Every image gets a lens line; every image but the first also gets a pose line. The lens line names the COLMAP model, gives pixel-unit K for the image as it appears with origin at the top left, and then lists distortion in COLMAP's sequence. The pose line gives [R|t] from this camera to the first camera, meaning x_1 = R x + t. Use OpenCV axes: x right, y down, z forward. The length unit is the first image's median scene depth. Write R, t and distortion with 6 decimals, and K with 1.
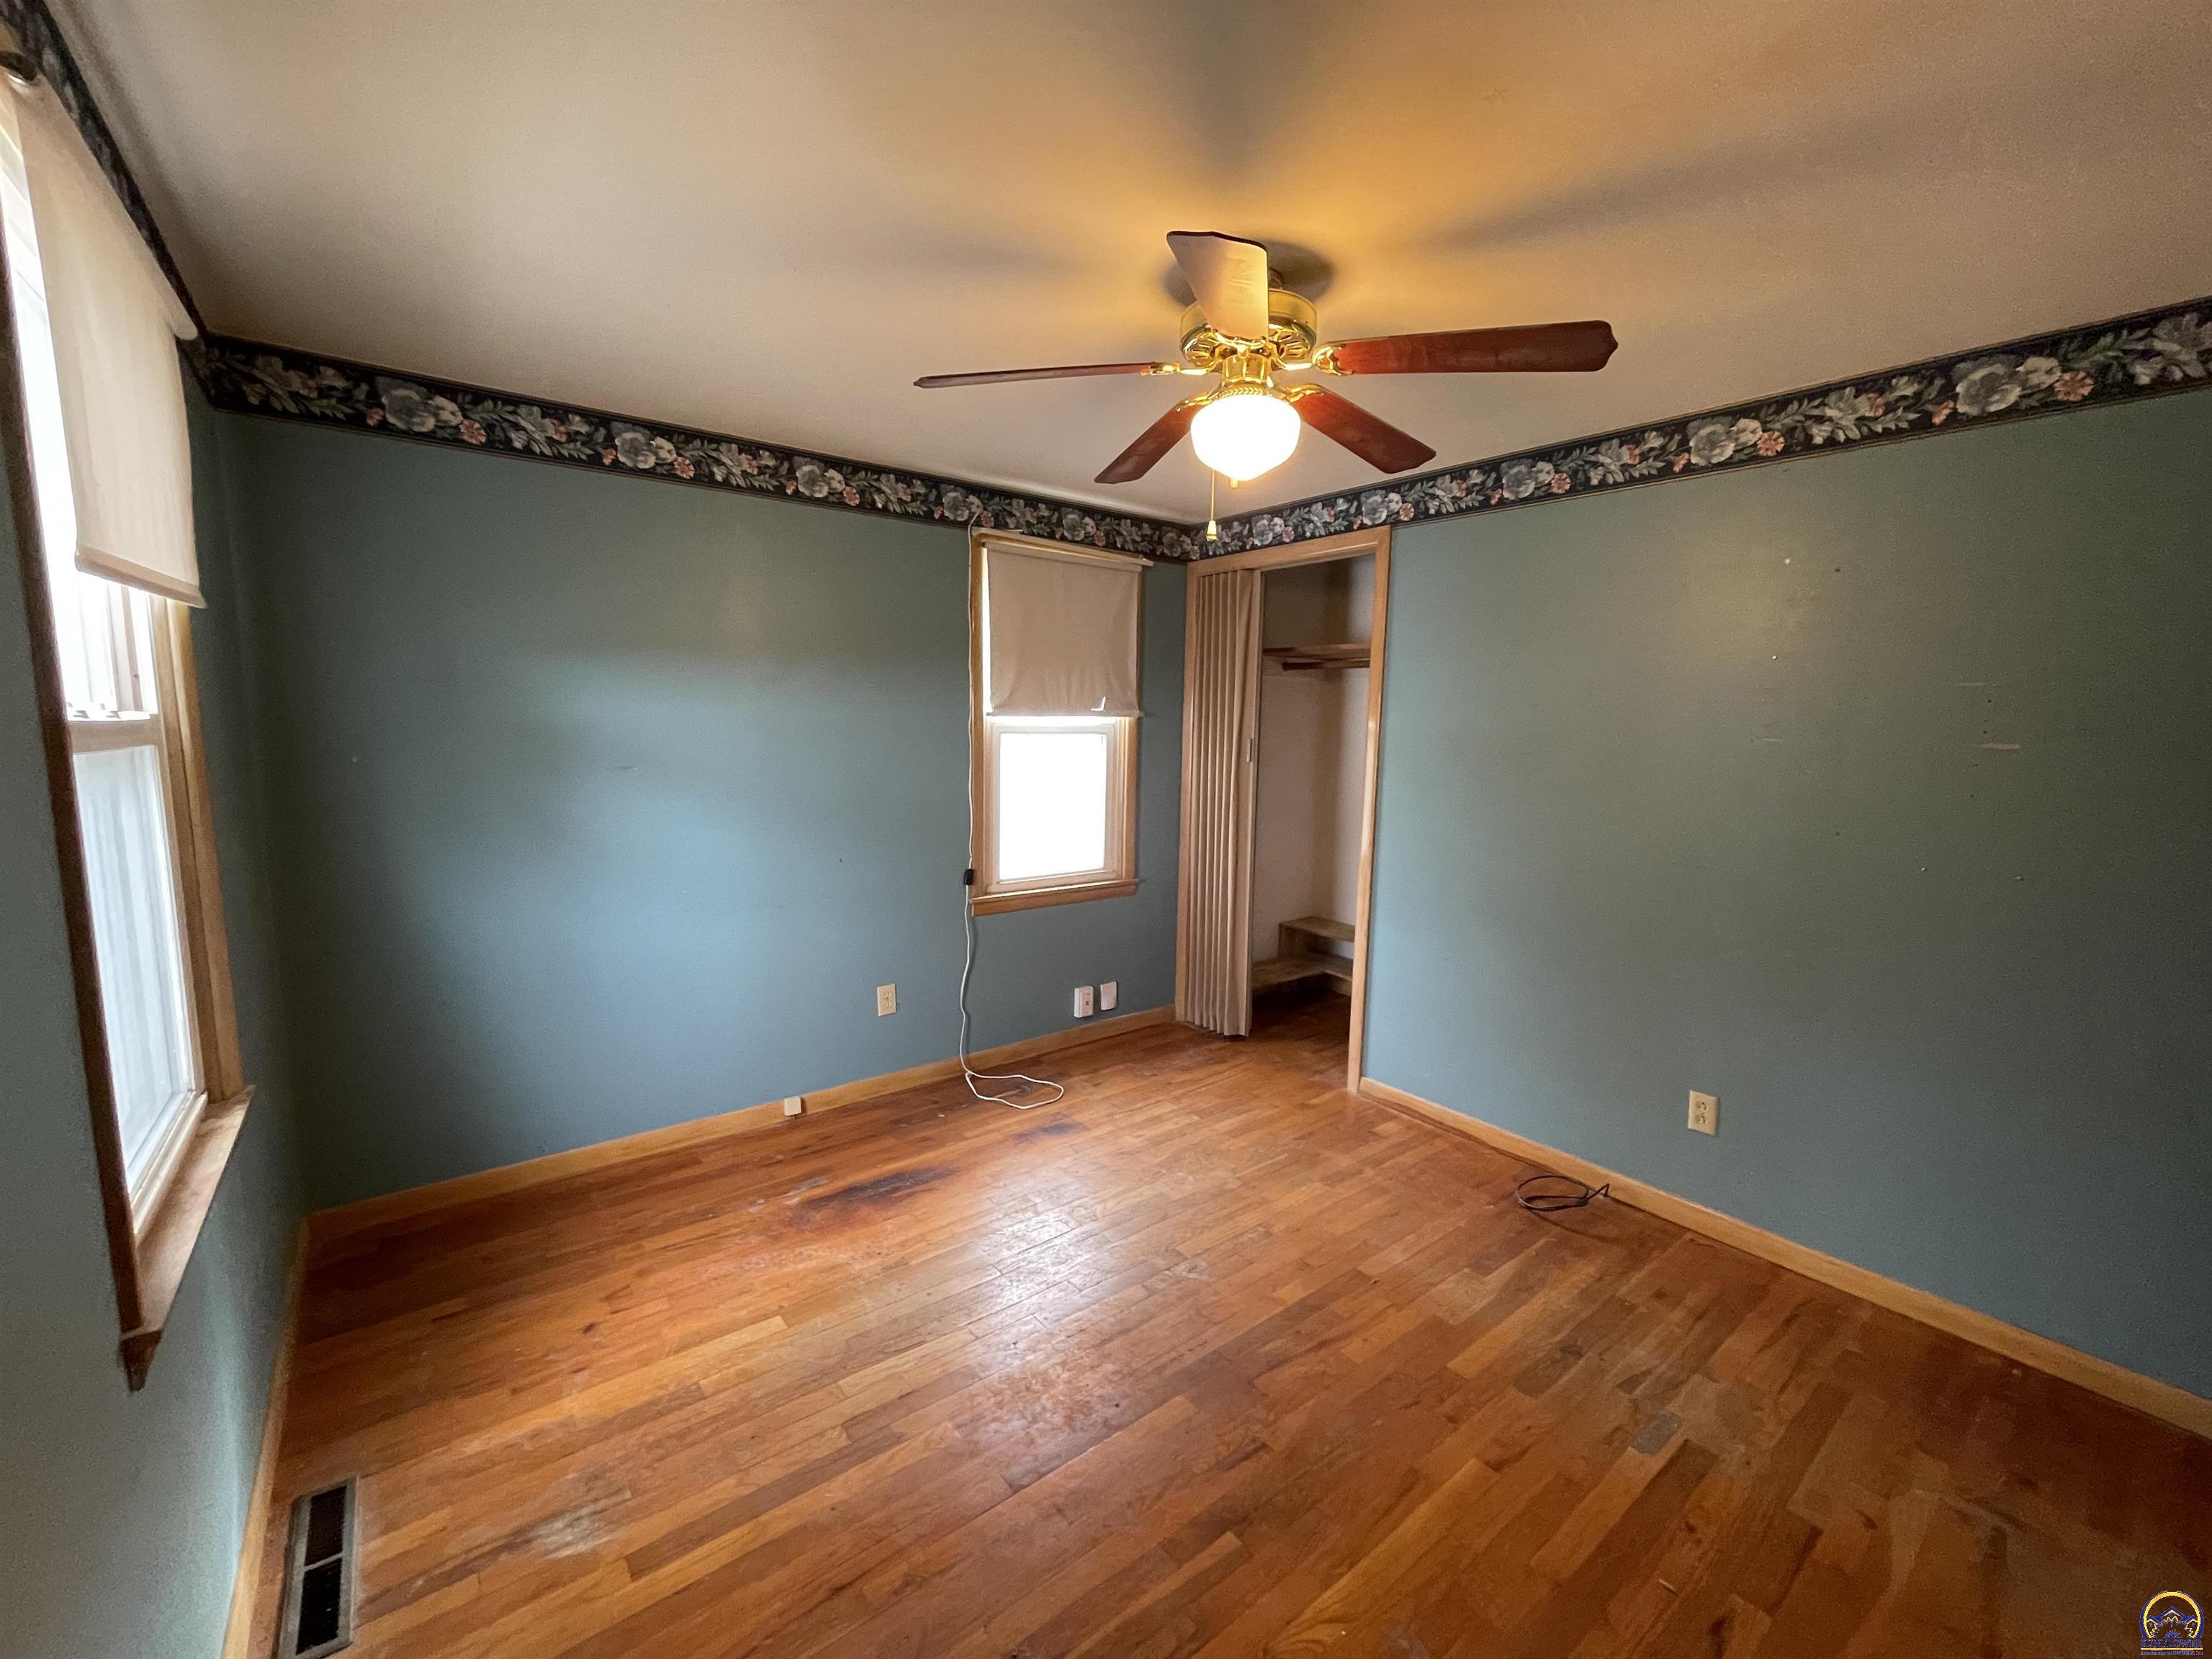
lens RADIAL K [[894.1, 0, 1099.4], [0, 894.1, 837.8], [0, 0, 1]] dist [0.002034, 0.000158]
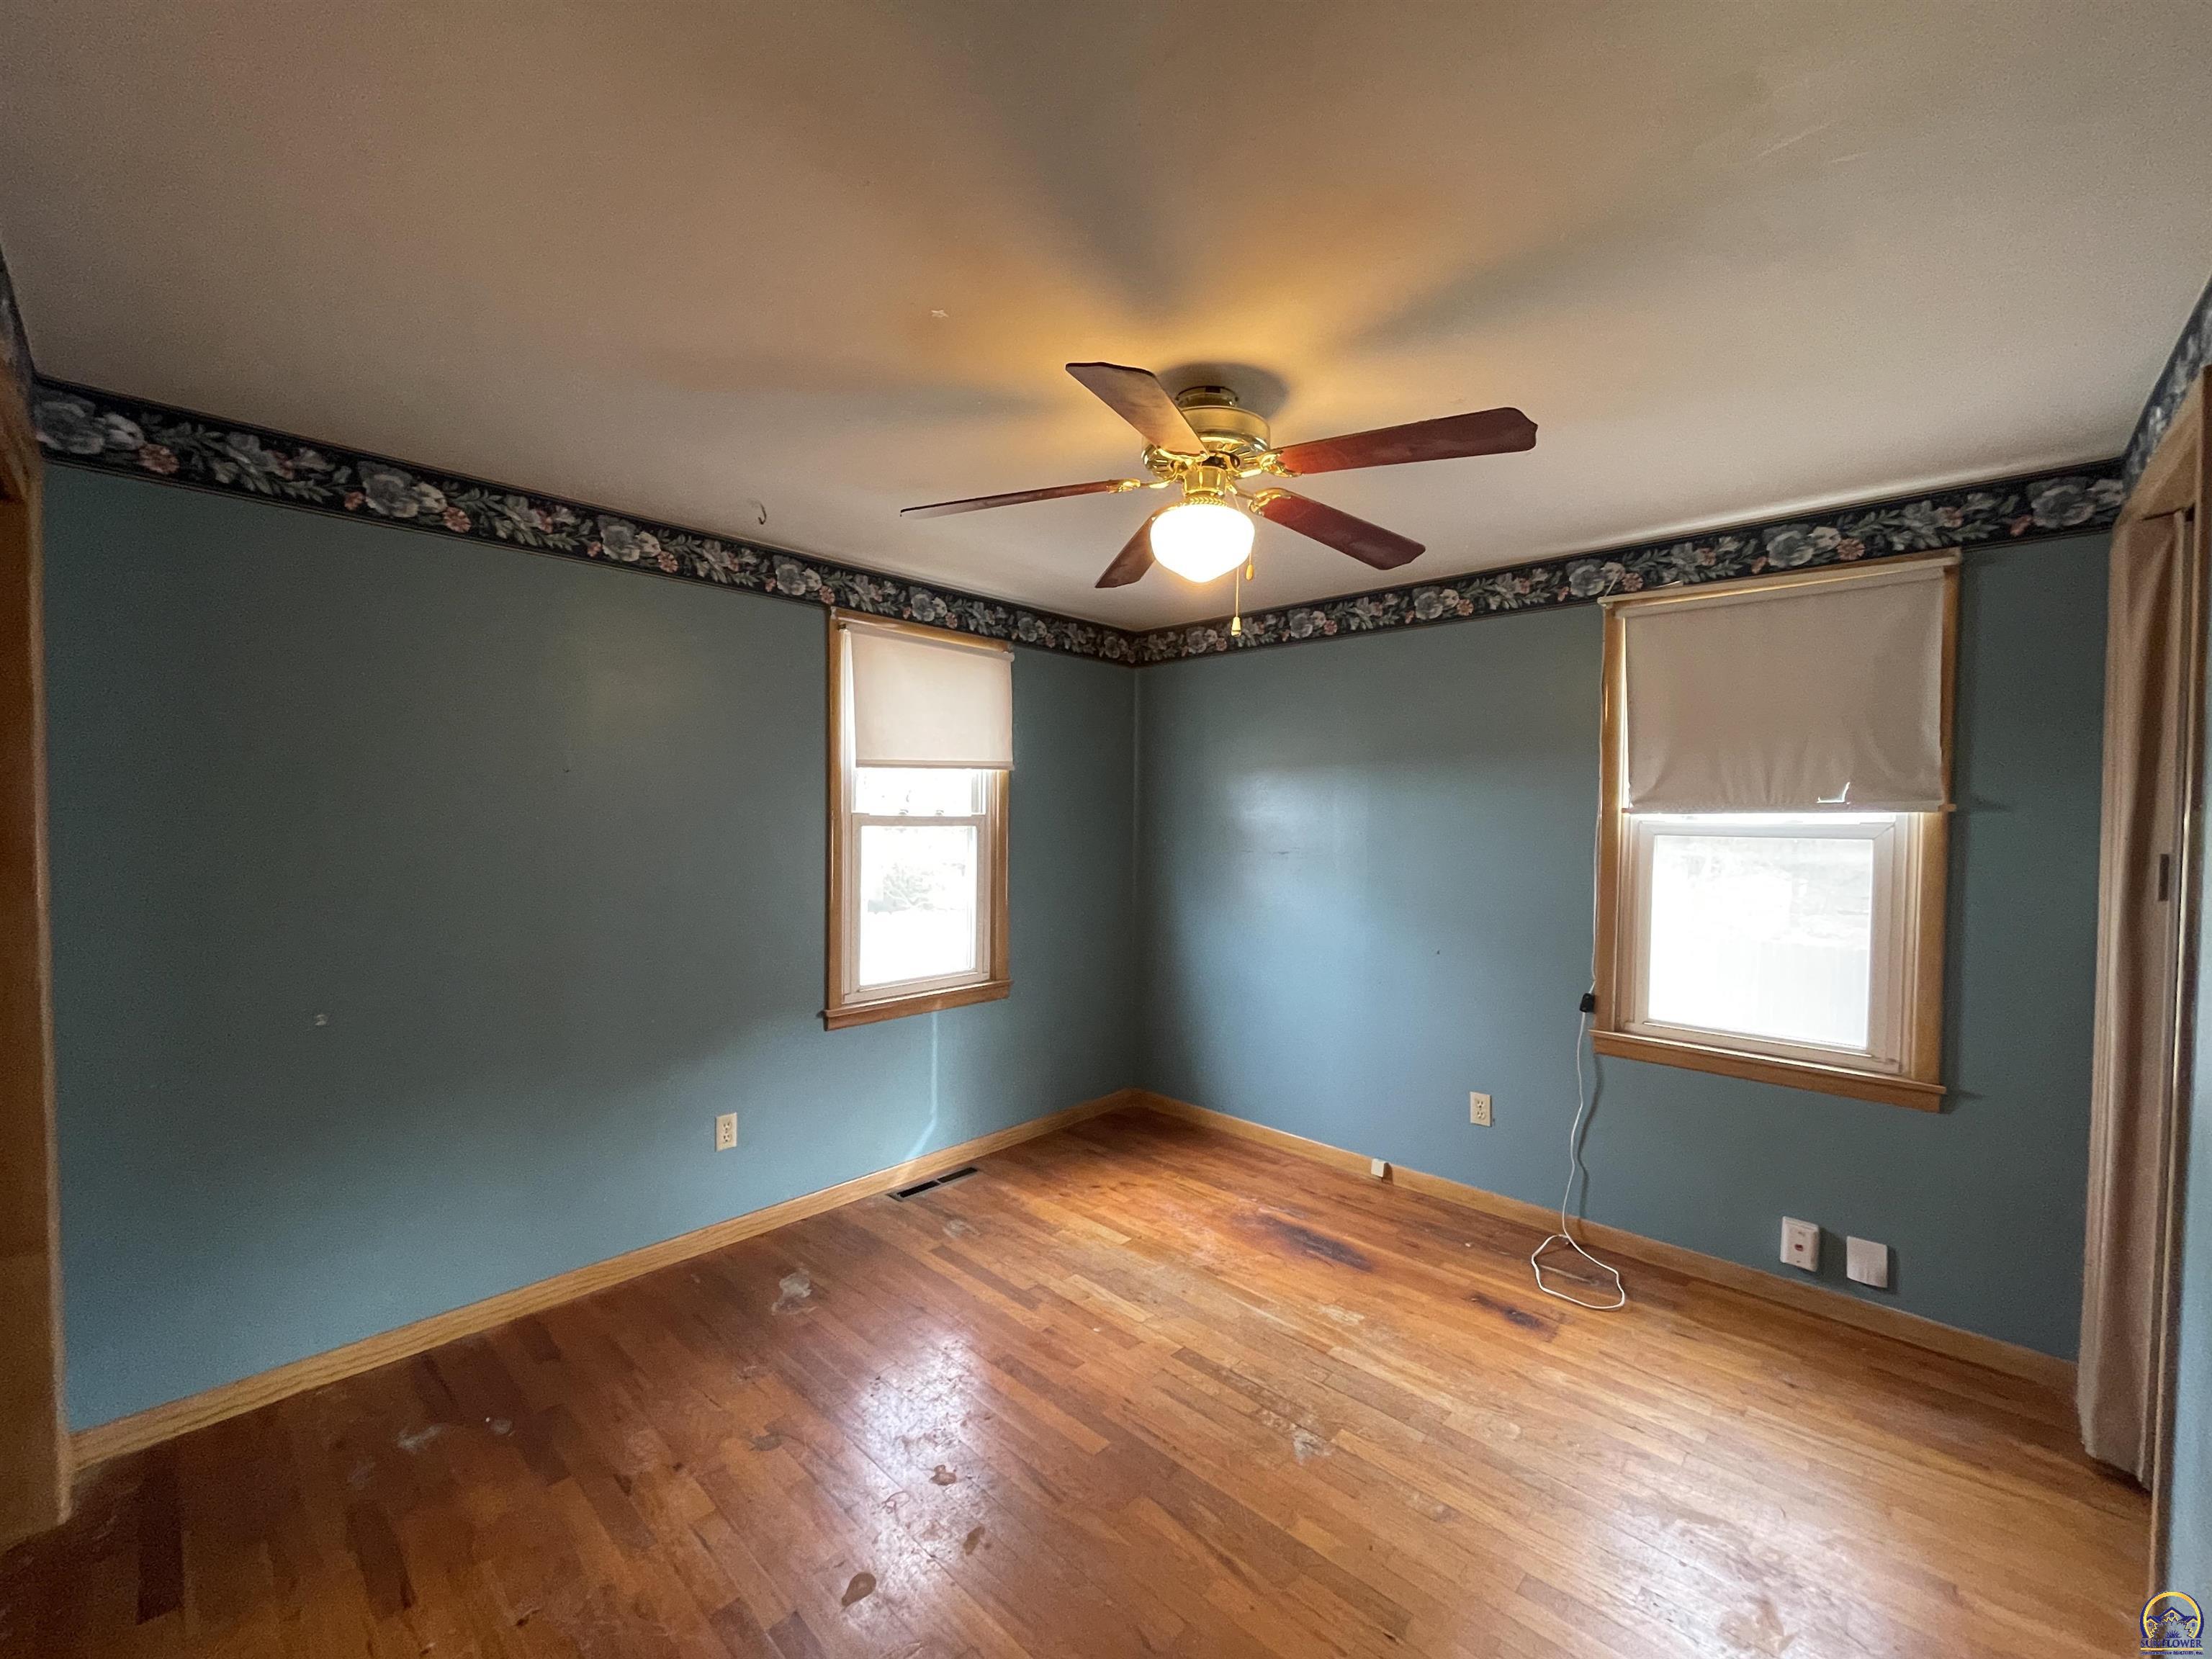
lens RADIAL K [[895.8, 0, 1098.5], [0, 895.8, 833.8], [0, 0, 1]] dist [-0.001528, 0.000072]
pose [[0.153398, 0.009812, -0.988116, 0.815354], [-0.135310, 0.990740, -0.011168, -0.055806], [0.978857, 0.135415, 0.153305, 0.525912]]
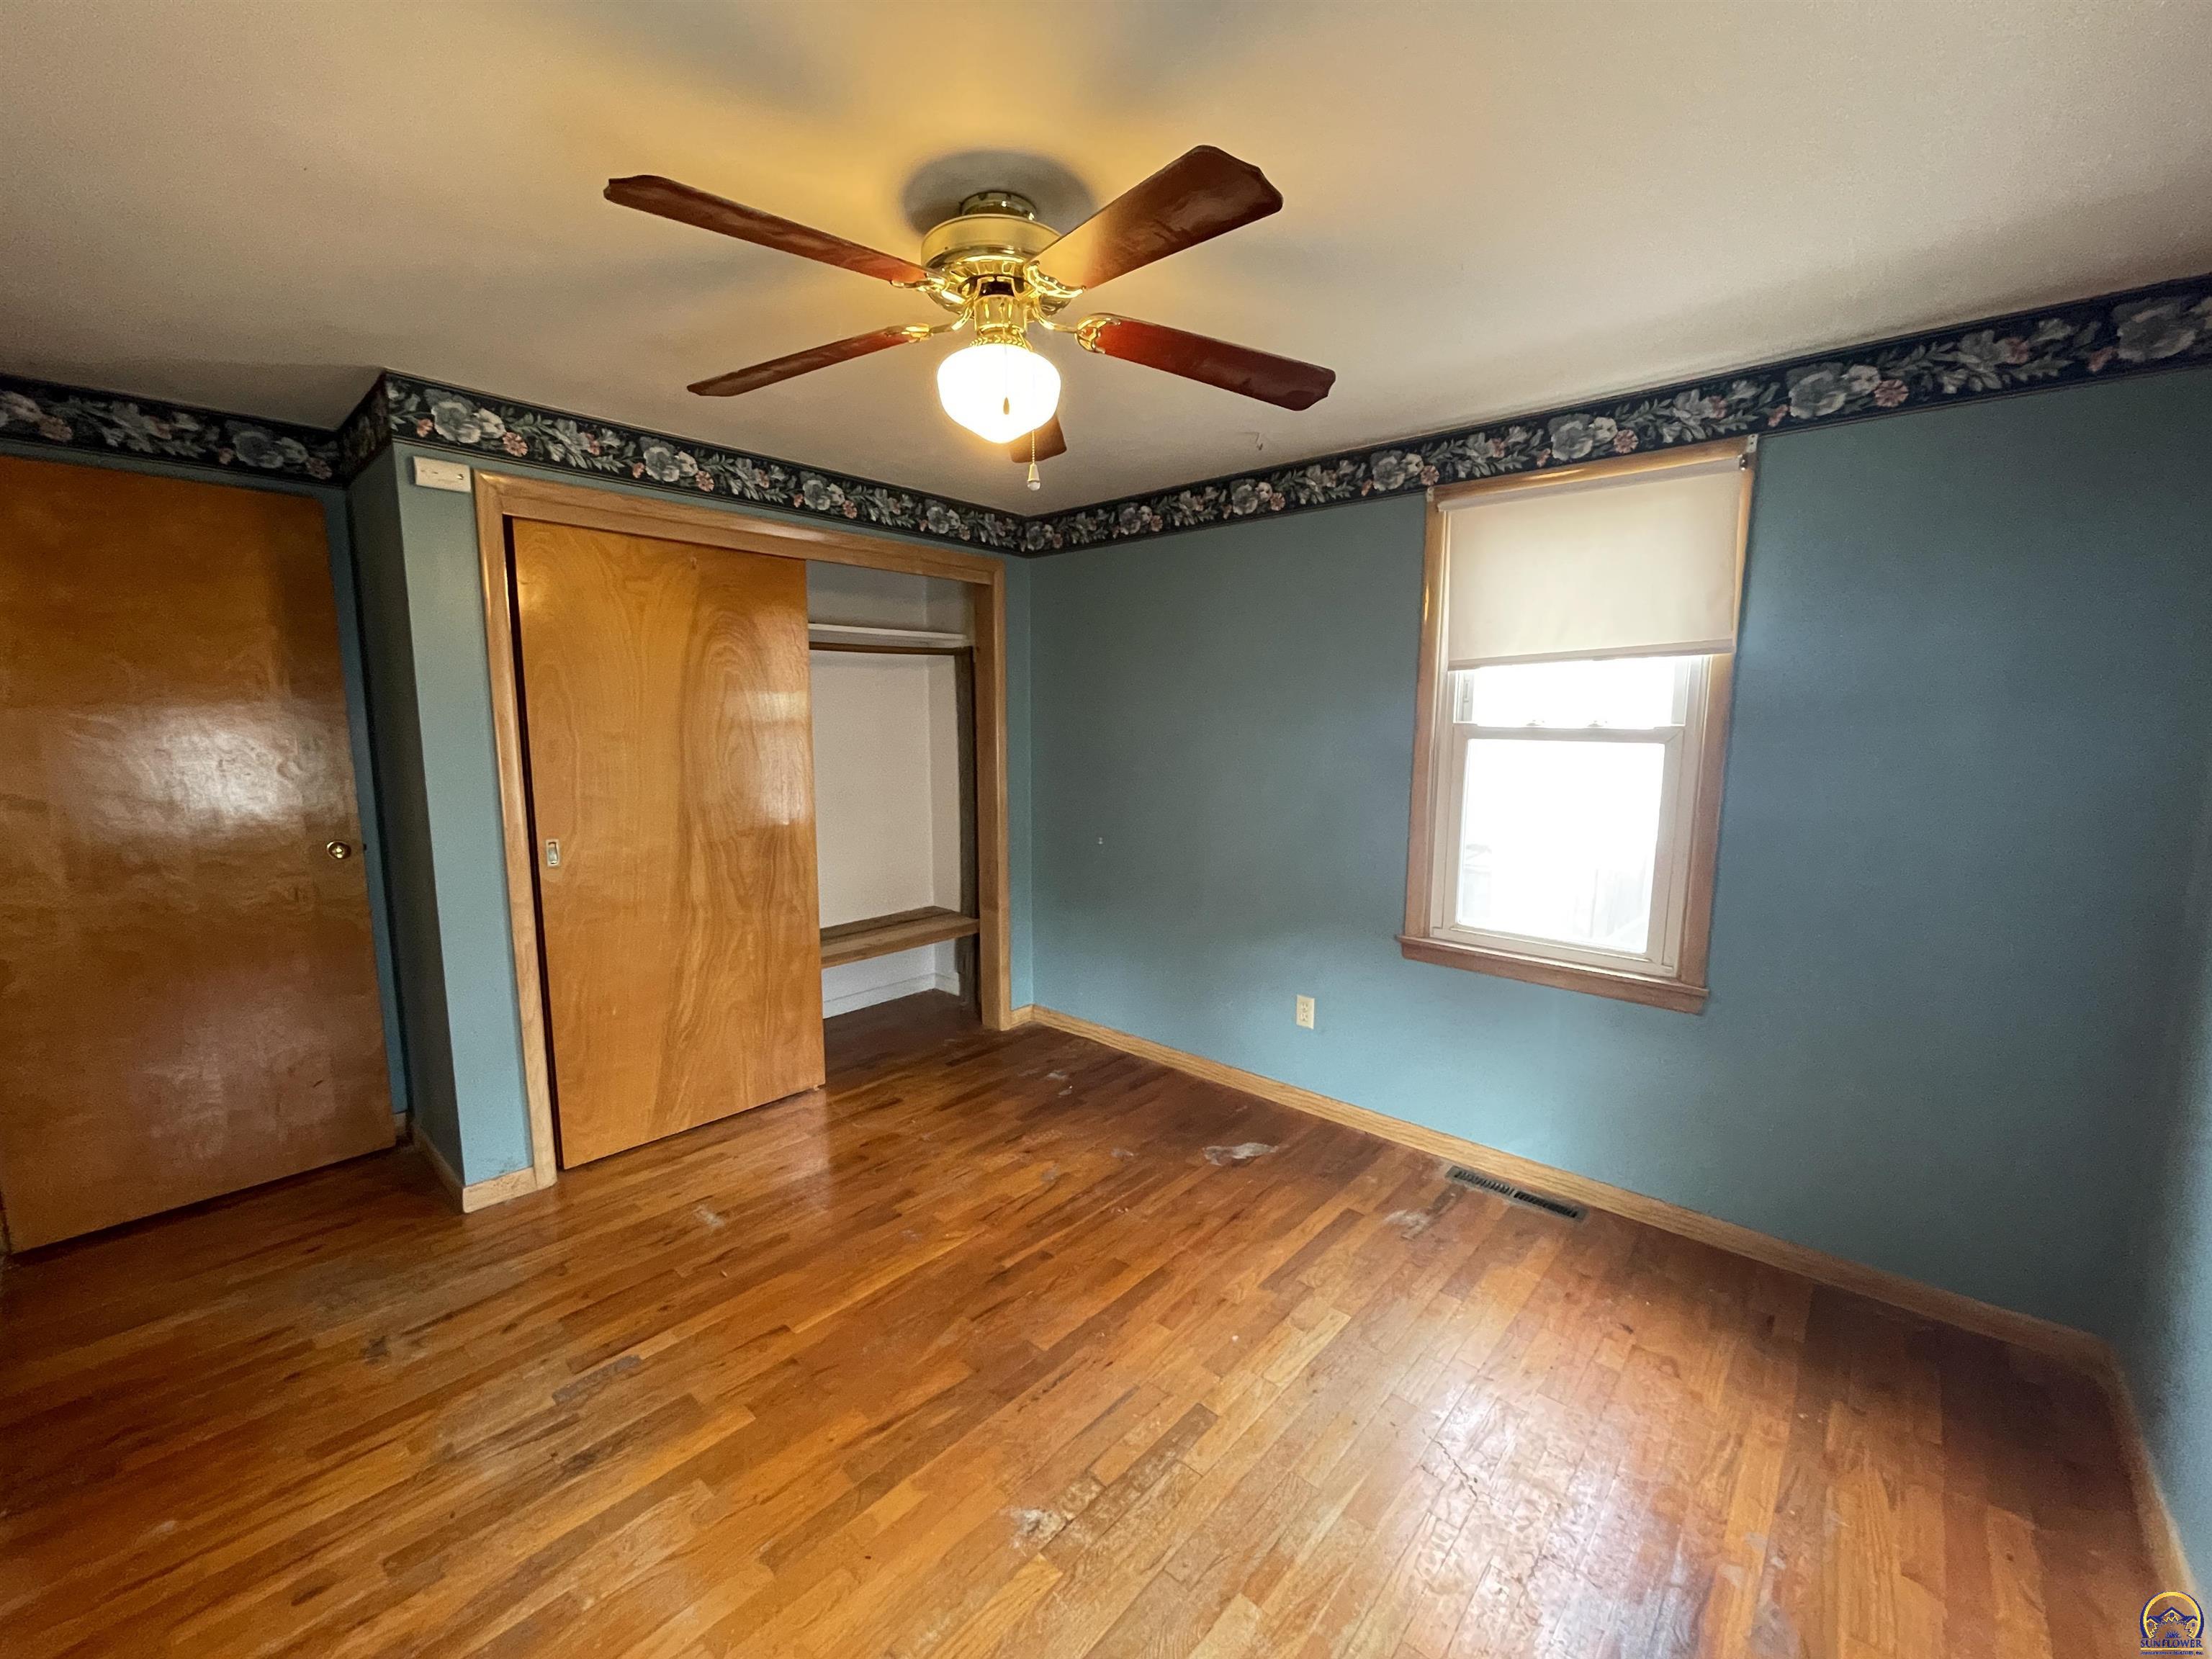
lens RADIAL K [[895.8, 0, 1098.5], [0, 895.8, 833.8], [0, 0, 1]] dist [-0.001528, 0.000072]
pose [[-0.984643, 0.002380, -0.174566, 0.153245], [-0.042469, 0.966606, 0.252725, -0.176273], [0.169338, 0.256257, -0.951660, 1.352137]]
